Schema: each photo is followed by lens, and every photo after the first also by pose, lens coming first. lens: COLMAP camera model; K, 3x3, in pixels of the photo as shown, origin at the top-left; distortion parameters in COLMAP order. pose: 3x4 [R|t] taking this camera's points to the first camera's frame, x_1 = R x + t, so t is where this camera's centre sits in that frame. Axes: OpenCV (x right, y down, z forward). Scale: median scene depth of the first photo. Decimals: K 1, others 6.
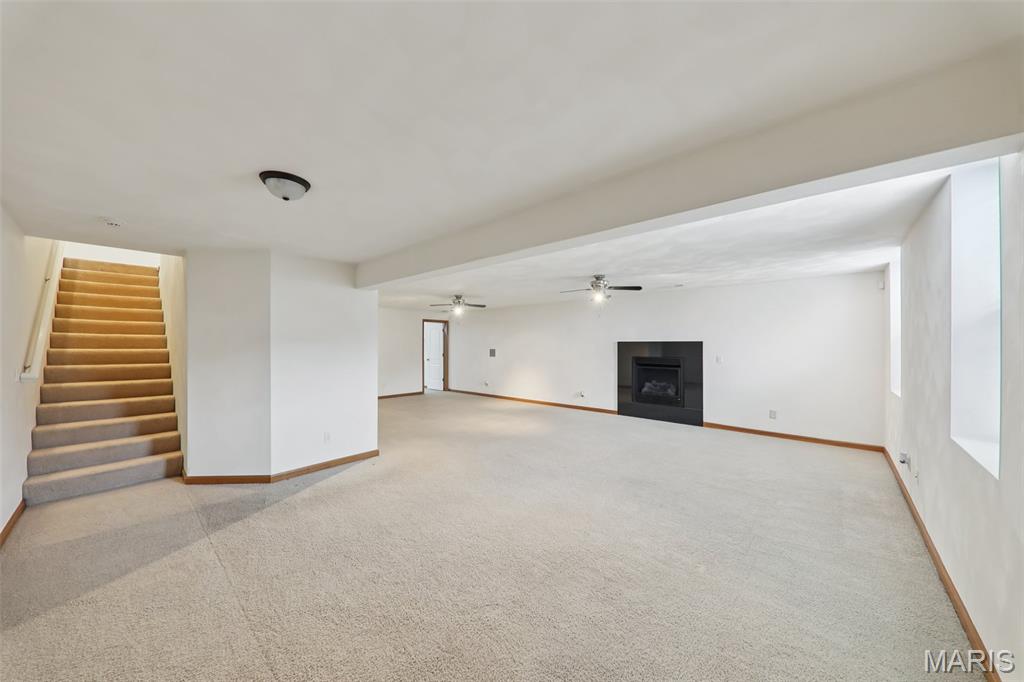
lens RADIAL K [[352.5, 0, 511.1], [0, 352.5, 343.8], [0, 0, 1]] dist [0.000171, -0.007744]
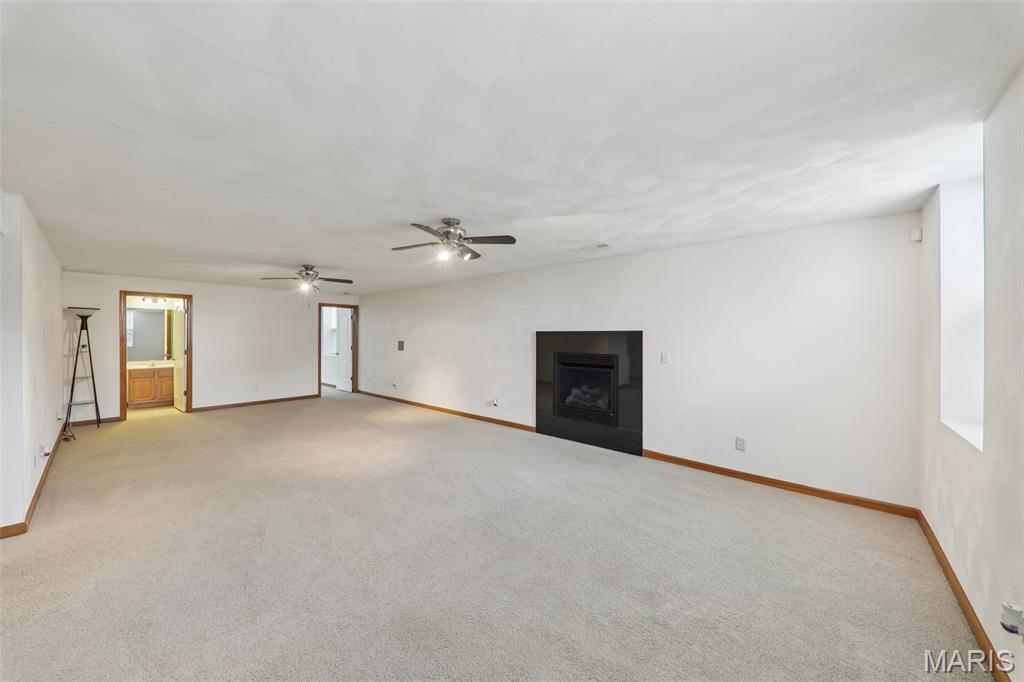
lens RADIAL K [[359.2, 0, 512.4], [0, 359.2, 336.9], [0, 0, 1]] dist [-0.009740, 0.000038]
pose [[0.999907, 0.001660, 0.013567, 0.252684], [-0.001744, 0.999979, 0.006209, 0.001154], [-0.013556, -0.006232, 0.999889, 0.279930]]
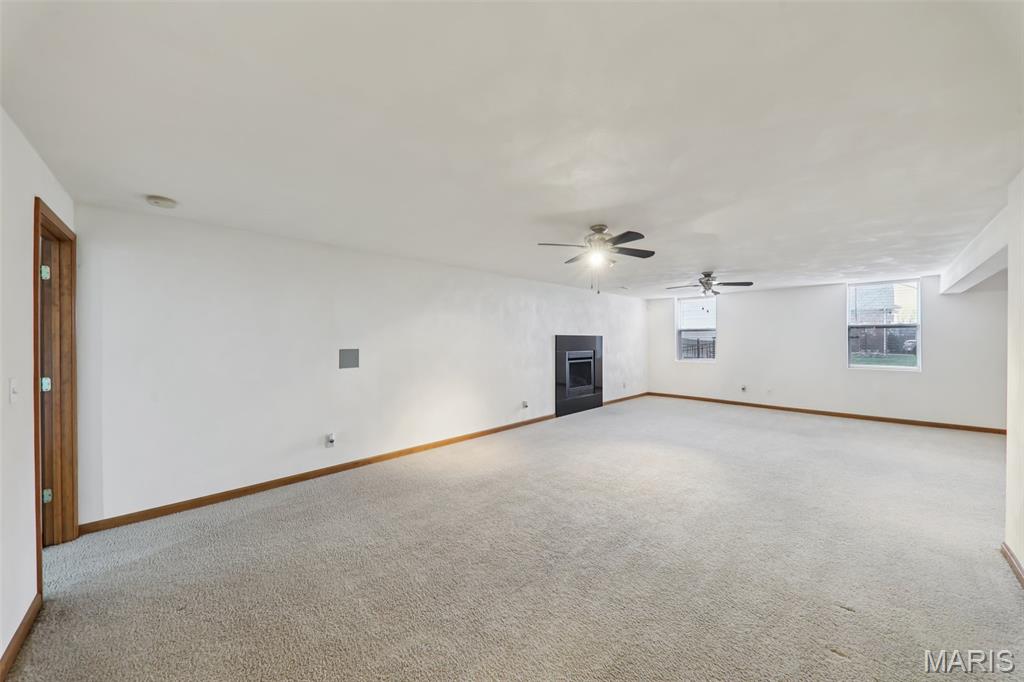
lens RADIAL K [[352.5, 0, 511.1], [0, 352.5, 343.8], [0, 0, 1]] dist [0.000171, -0.007744]
pose [[0.067061, -0.015605, 0.997627, -0.601194], [-0.008689, 0.999831, 0.016224, 0.002326], [-0.997711, -0.009756, 0.066914, 1.091523]]
